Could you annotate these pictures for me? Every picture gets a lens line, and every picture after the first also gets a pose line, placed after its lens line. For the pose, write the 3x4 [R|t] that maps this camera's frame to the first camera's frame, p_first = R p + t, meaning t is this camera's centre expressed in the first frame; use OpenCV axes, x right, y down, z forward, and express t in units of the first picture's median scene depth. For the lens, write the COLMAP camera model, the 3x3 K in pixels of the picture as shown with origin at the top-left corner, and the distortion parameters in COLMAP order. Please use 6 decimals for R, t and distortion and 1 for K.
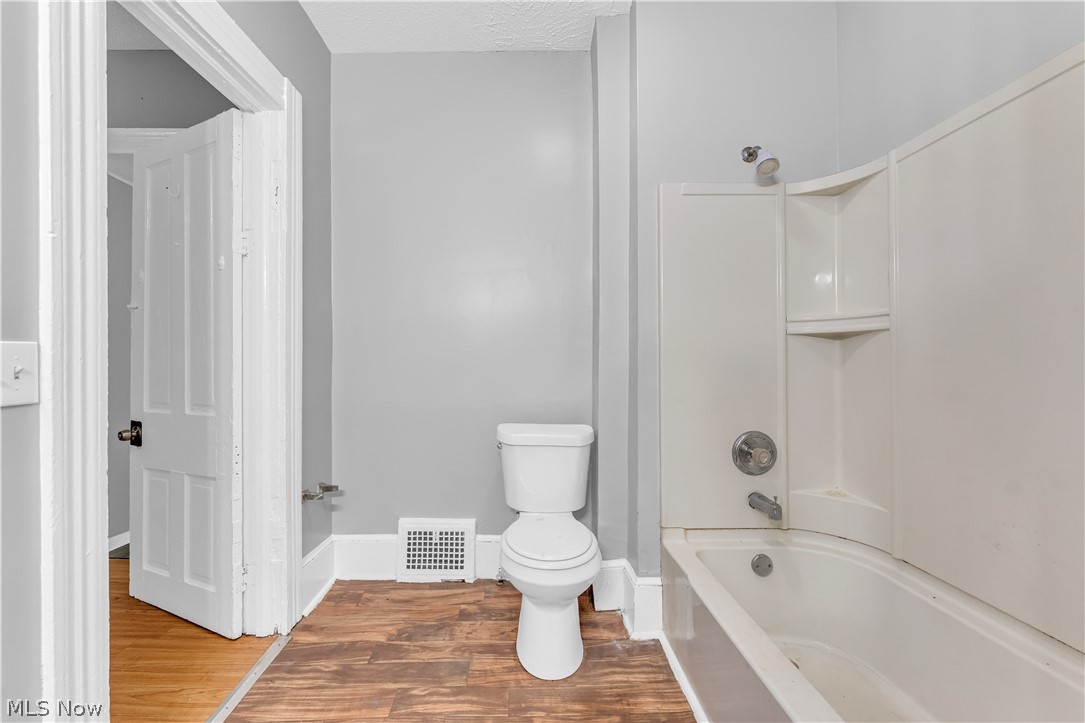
lens RADIAL K [[437.2, 0, 534.4], [0, 437.2, 368.4], [0, 0, 1]] dist [-0.013243, -0.000282]
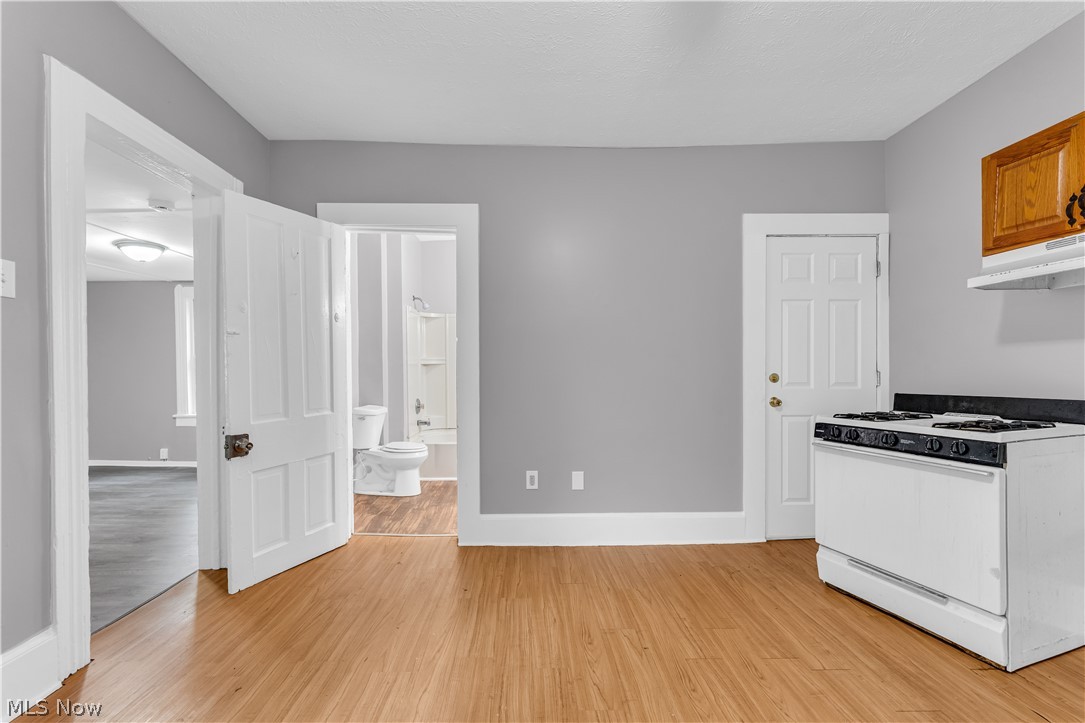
lens RADIAL K [[437.2, 0, 534.4], [0, 437.2, 368.4], [0, 0, 1]] dist [-0.013243, -0.000282]
pose [[-0.006345, -0.003121, 0.999975, -2.443670], [0.001367, 0.999994, 0.003130, -0.059567], [-0.999979, 0.001387, -0.006341, 0.285592]]
